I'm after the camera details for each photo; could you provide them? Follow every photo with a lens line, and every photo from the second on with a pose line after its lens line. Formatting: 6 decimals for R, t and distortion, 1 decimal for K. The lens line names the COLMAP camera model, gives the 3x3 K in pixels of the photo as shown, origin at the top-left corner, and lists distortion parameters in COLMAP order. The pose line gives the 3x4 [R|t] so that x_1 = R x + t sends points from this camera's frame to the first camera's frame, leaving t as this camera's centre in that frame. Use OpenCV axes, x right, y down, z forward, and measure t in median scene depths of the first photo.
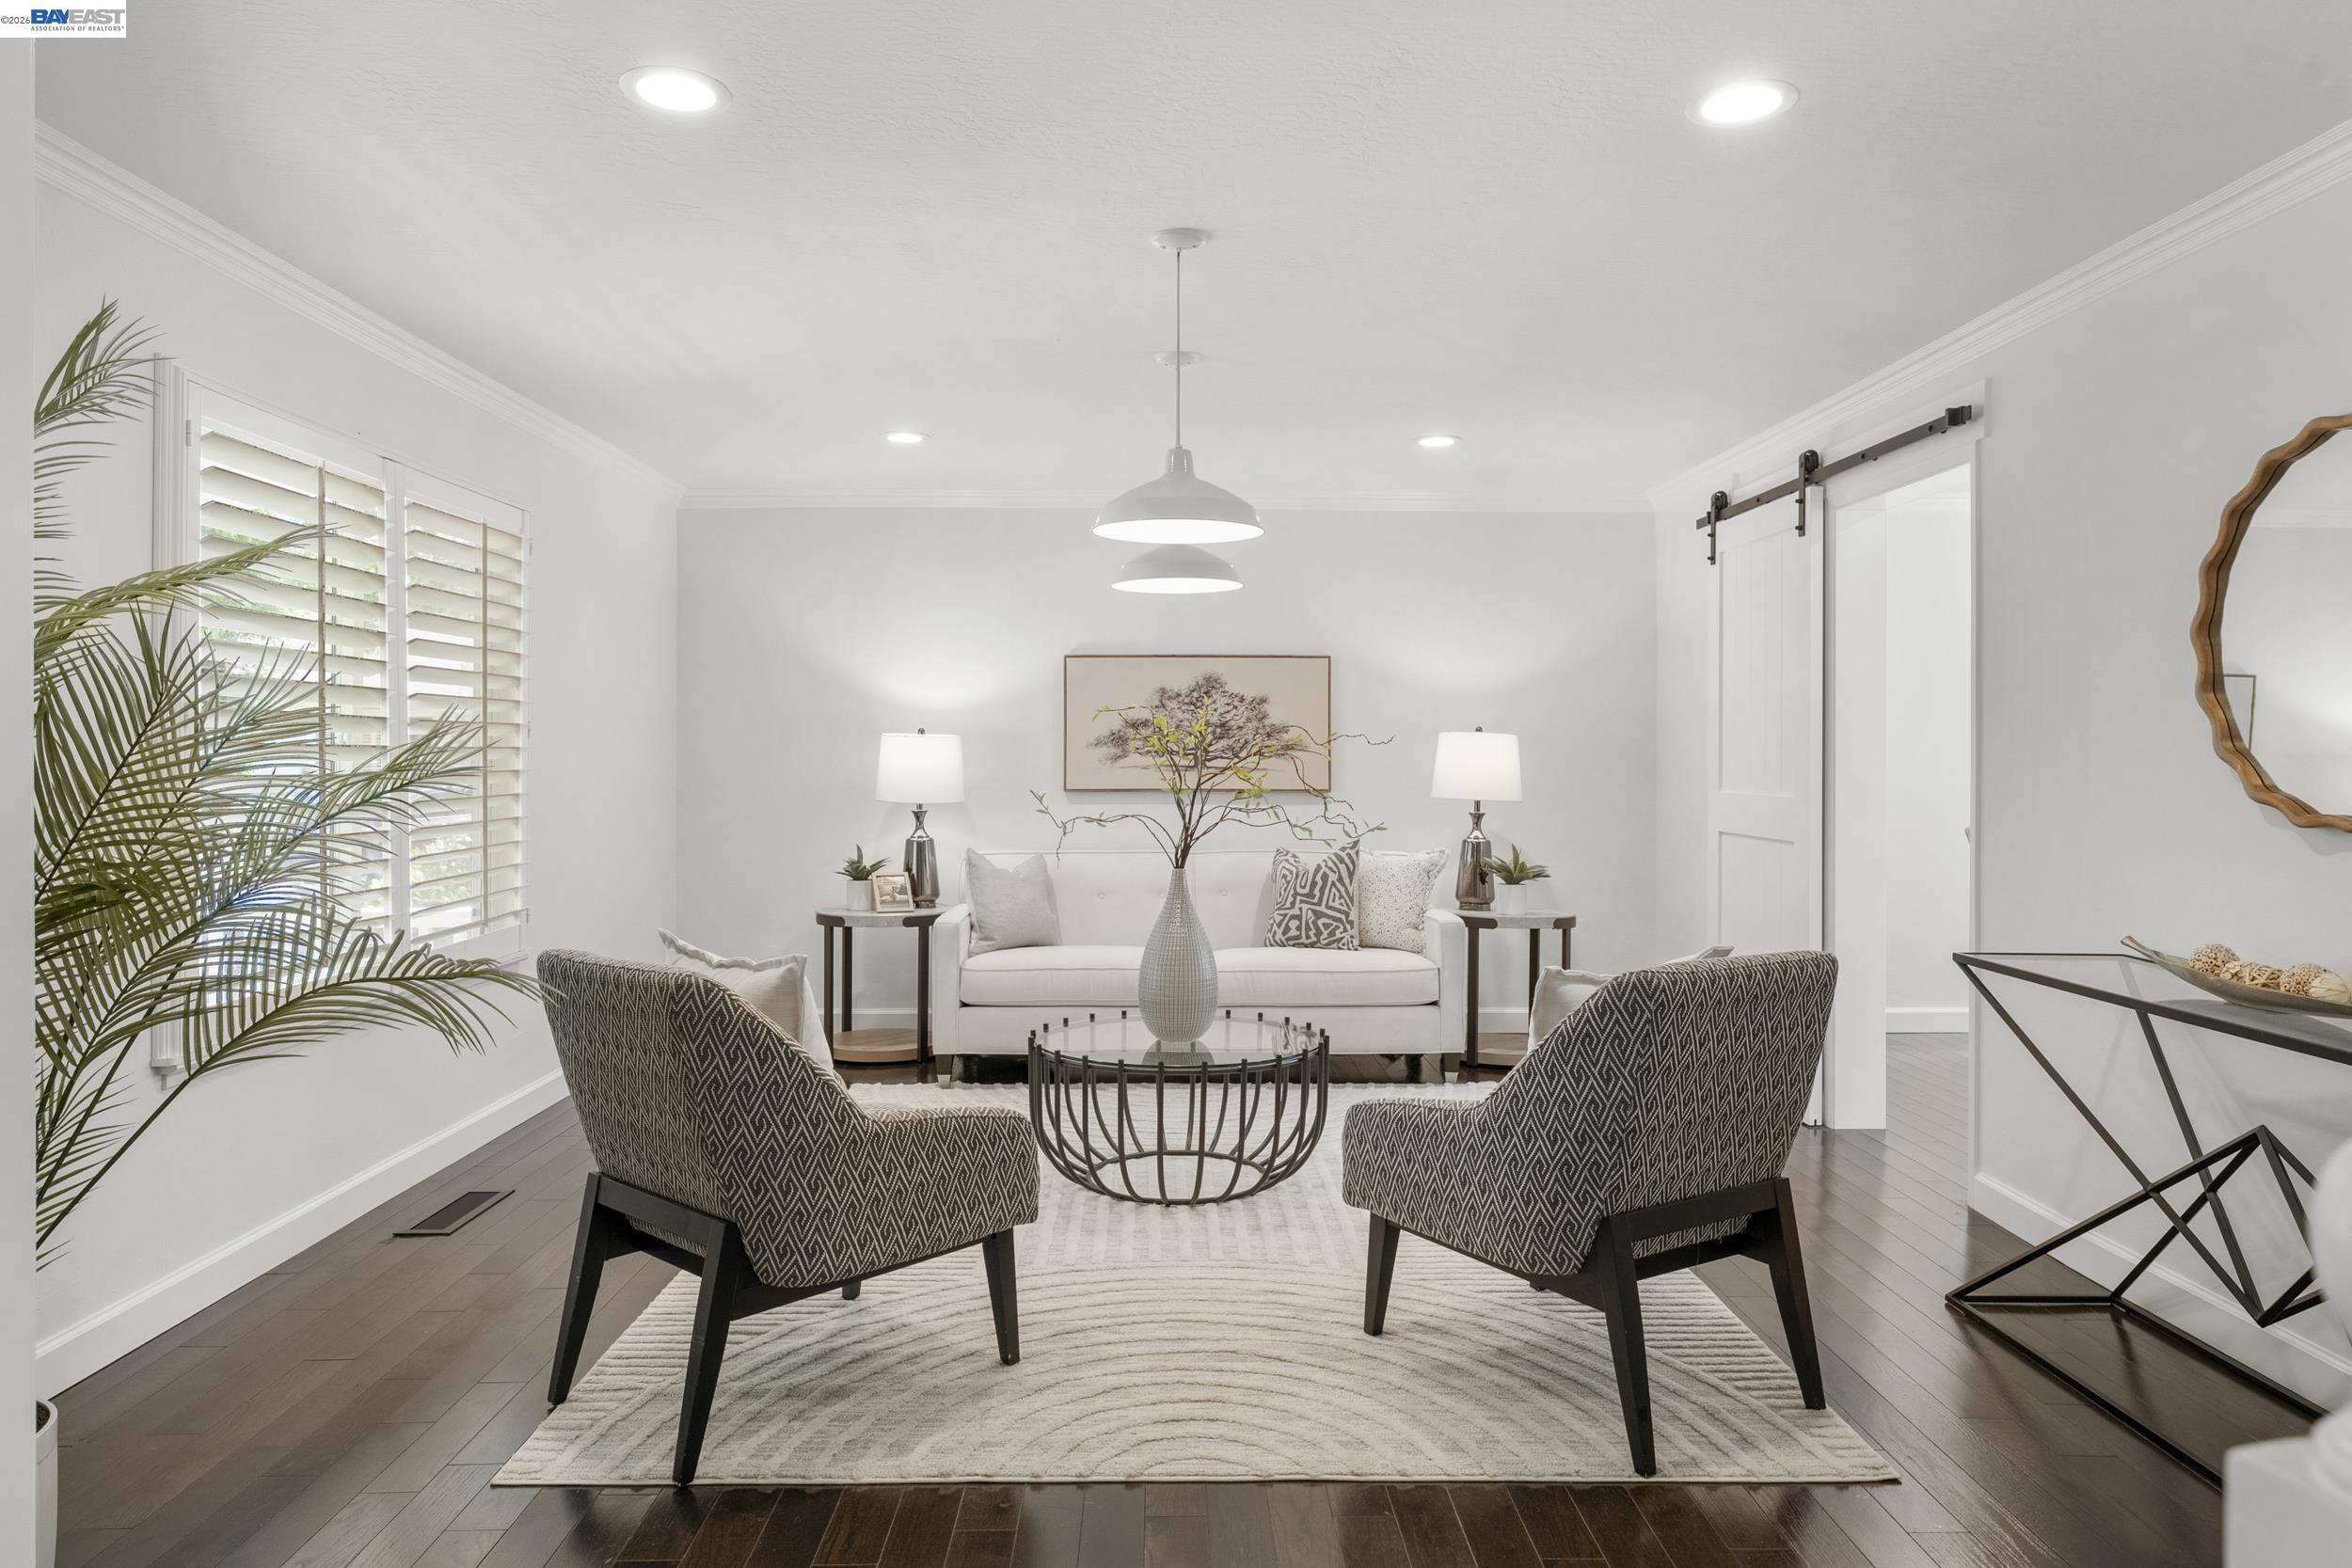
lens RADIAL K [[1506.9, 0, 1198.4], [0, 1506.9, 754.5], [0, 0, 1]] dist [0.000122, -0.002248]
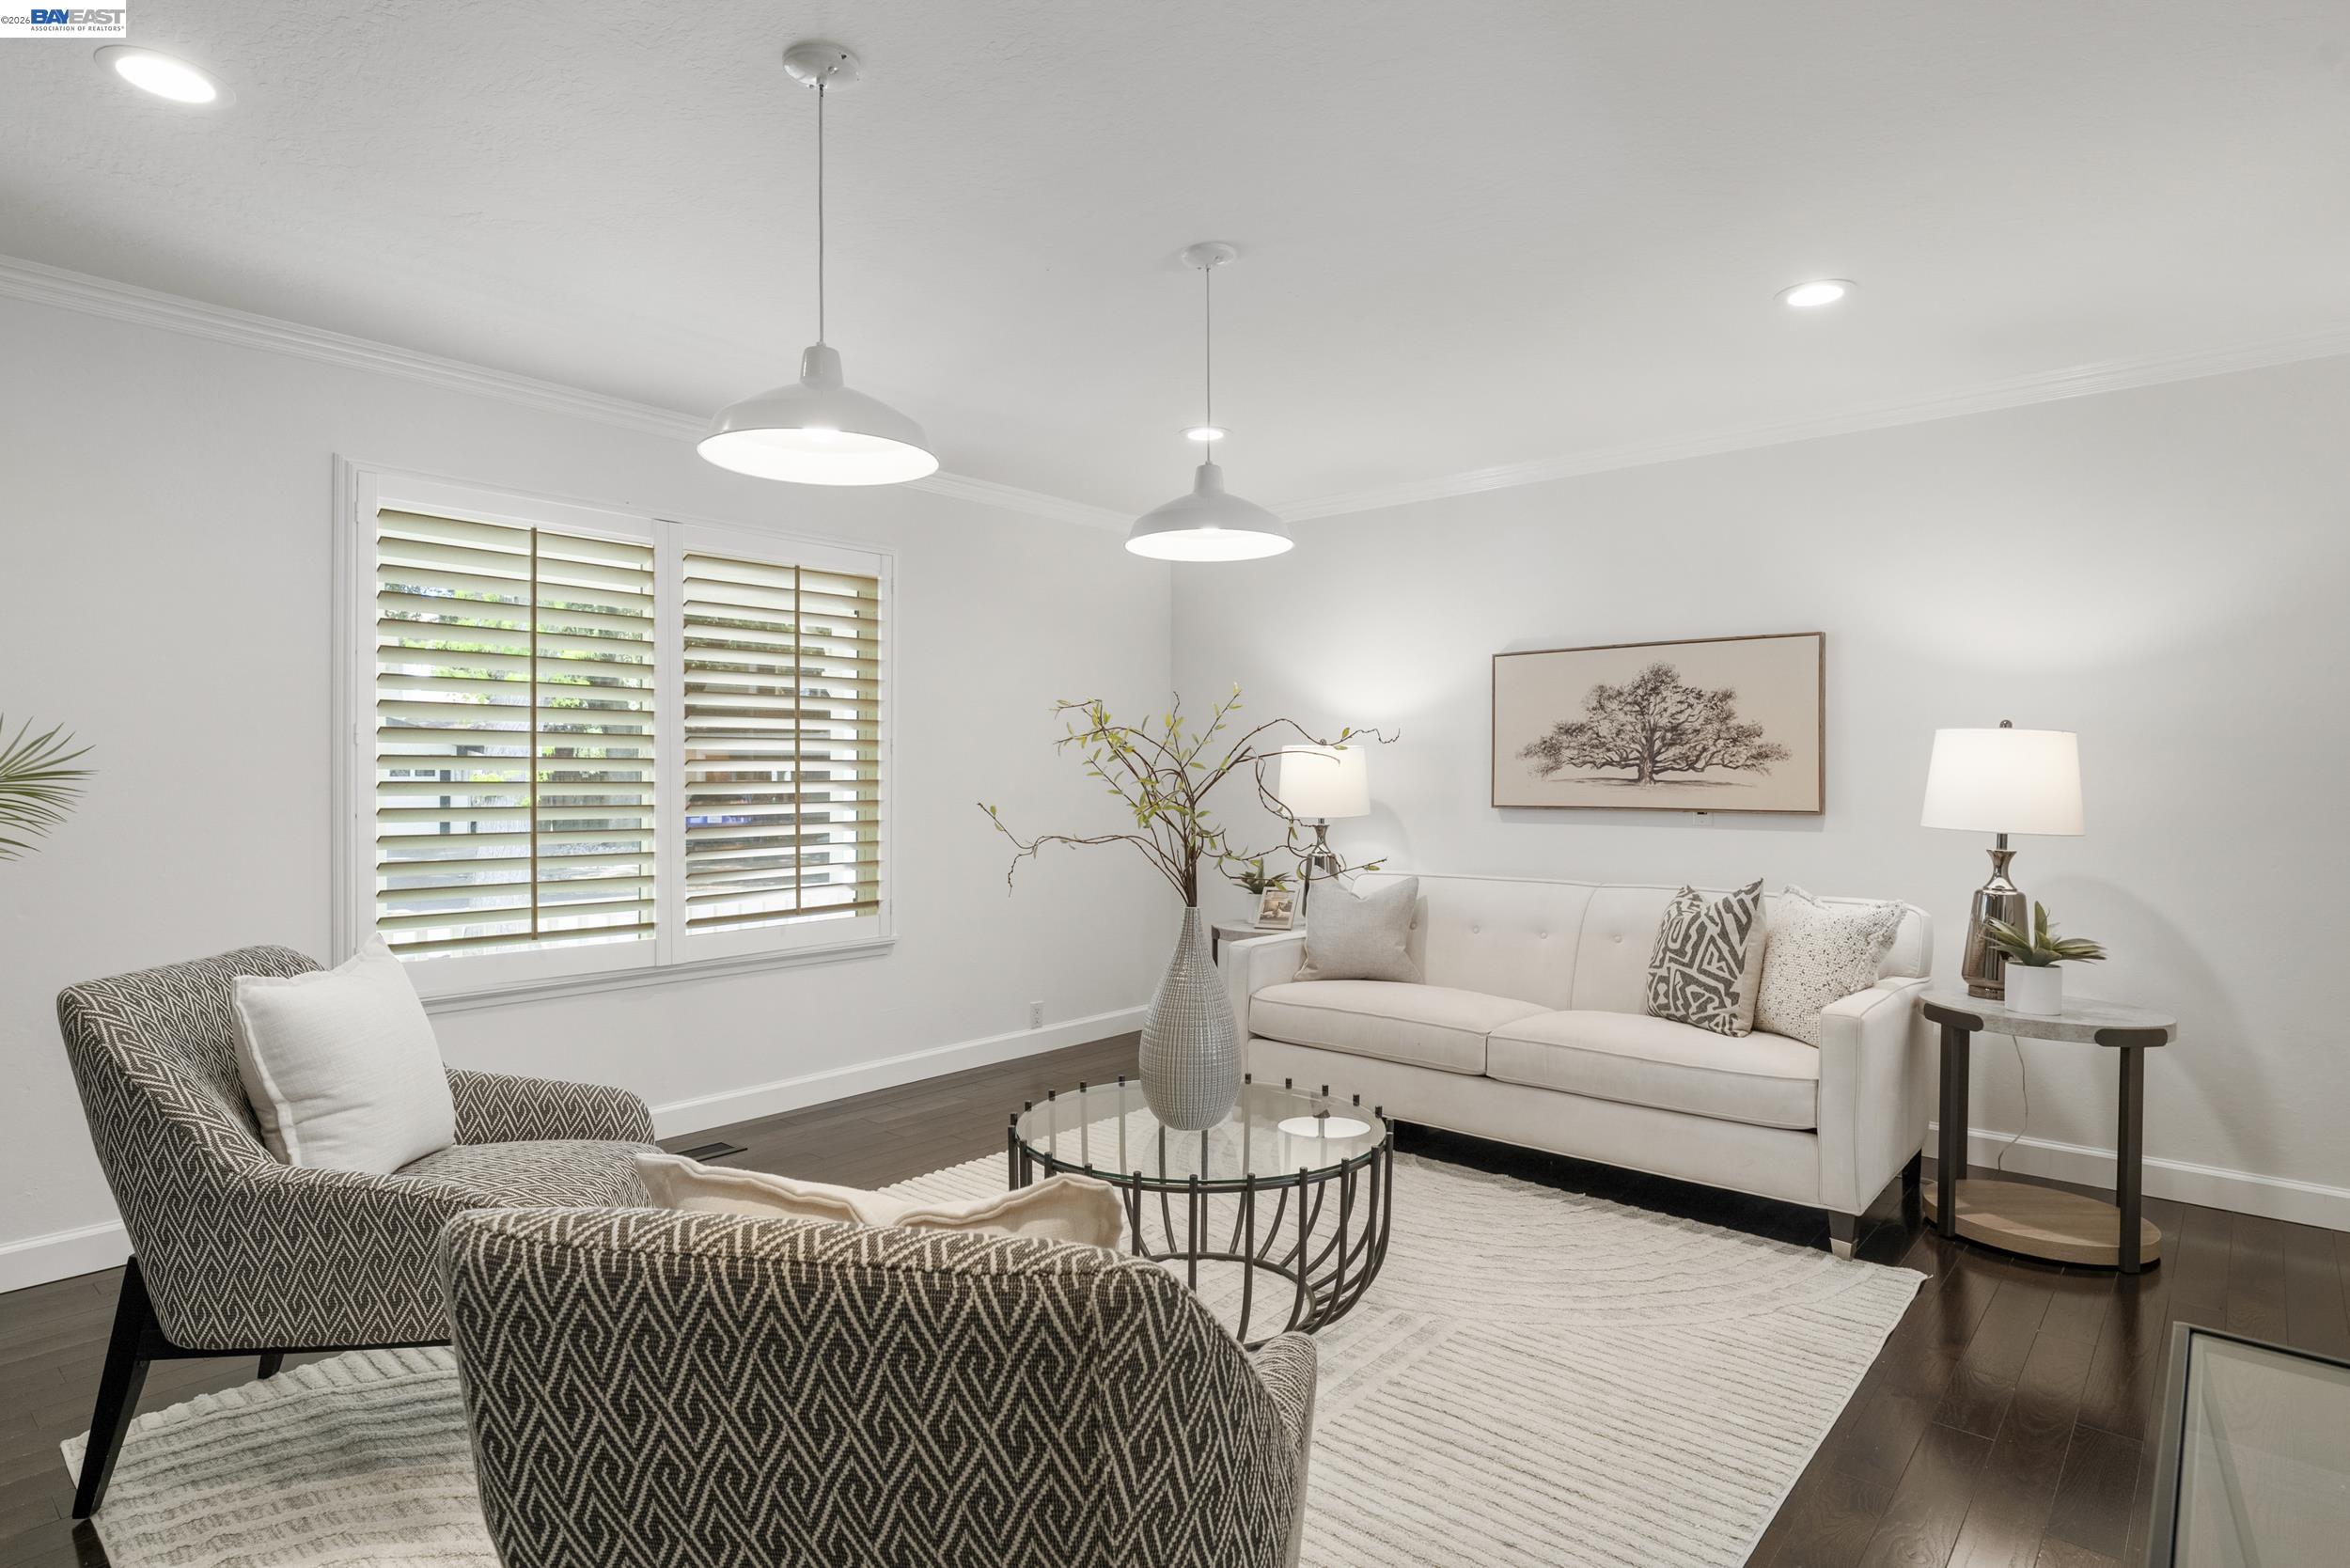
lens RADIAL K [[1284.9, 0, 1163.5], [0, 1284.9, 778.2], [0, 0, 1]] dist [0.021173, -0.000158]
pose [[0.719761, 0.002182, -0.694218, 0.432592], [-0.001956, 0.999997, 0.001115, 0.009553], [0.694219, 0.000556, 0.719764, 0.473913]]
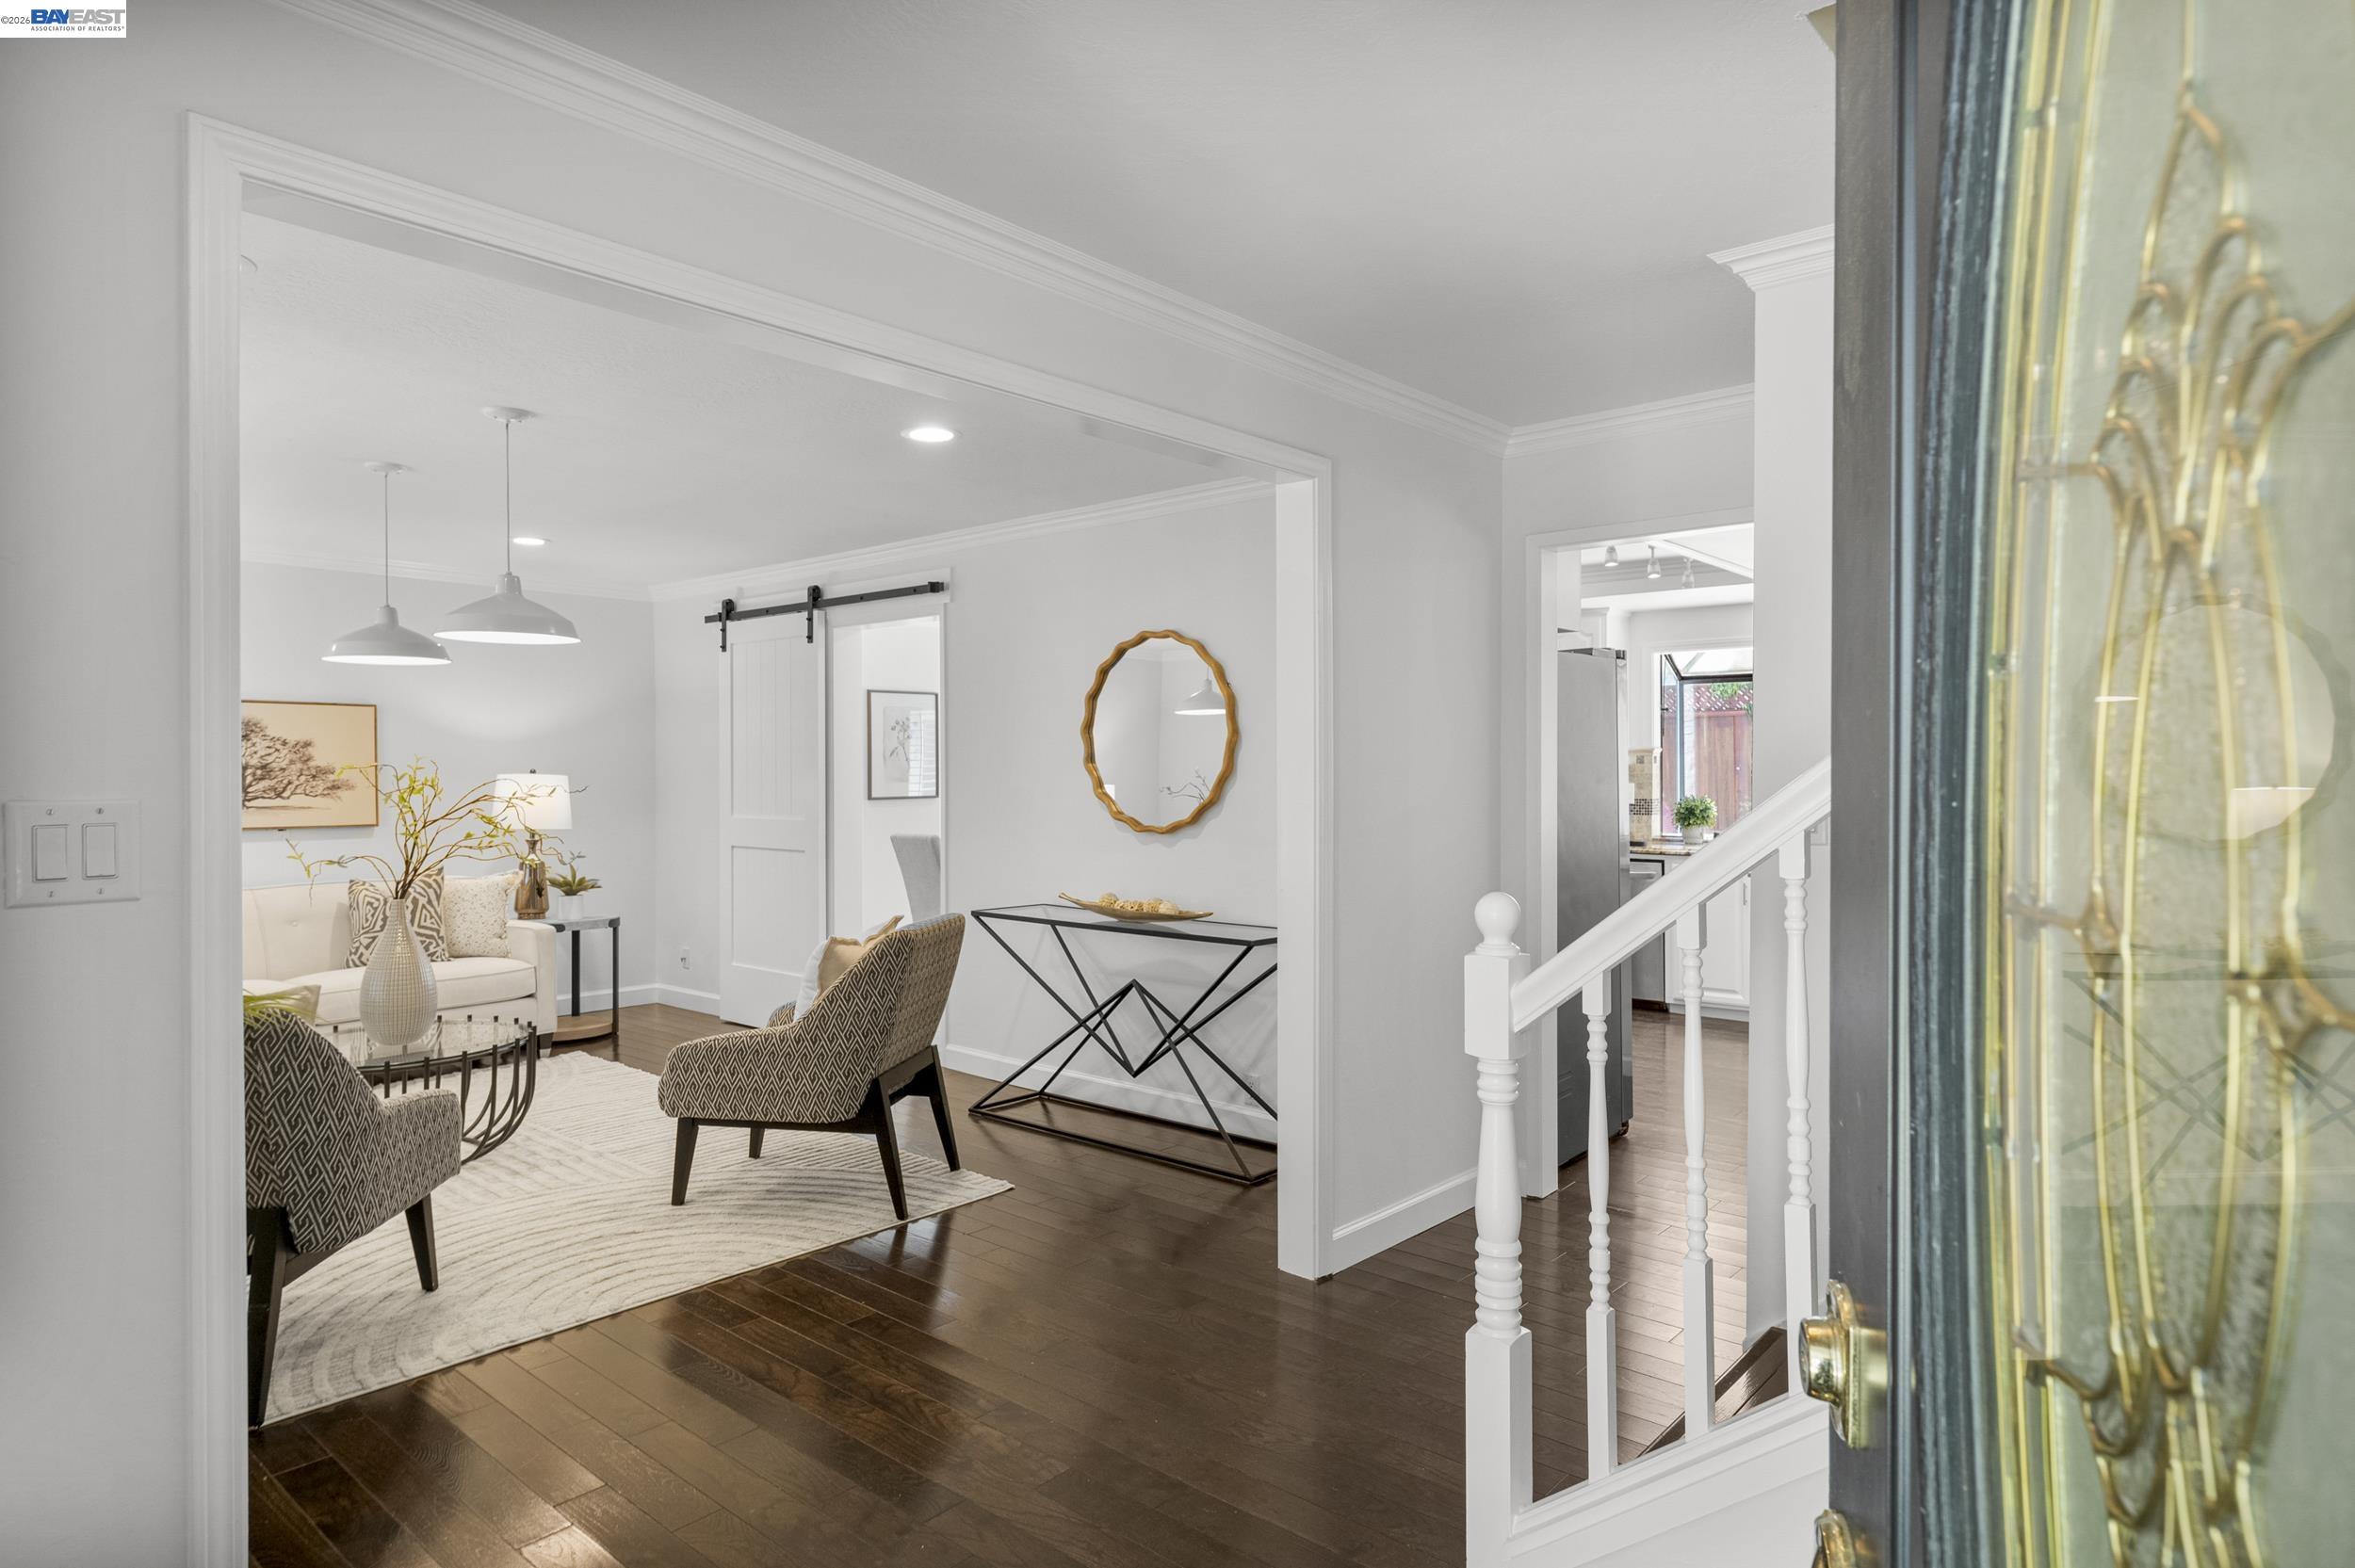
lens RADIAL K [[1327.4, 0, 1192.7], [0, 1327.4, 787.6], [0, 0, 1]] dist [0.003950, -0.003029]
pose [[0.661413, -0.013970, 0.749891, -0.370690], [0.002601, 0.999863, 0.016333, -0.027181], [-0.750017, -0.008852, 0.661359, -0.156255]]
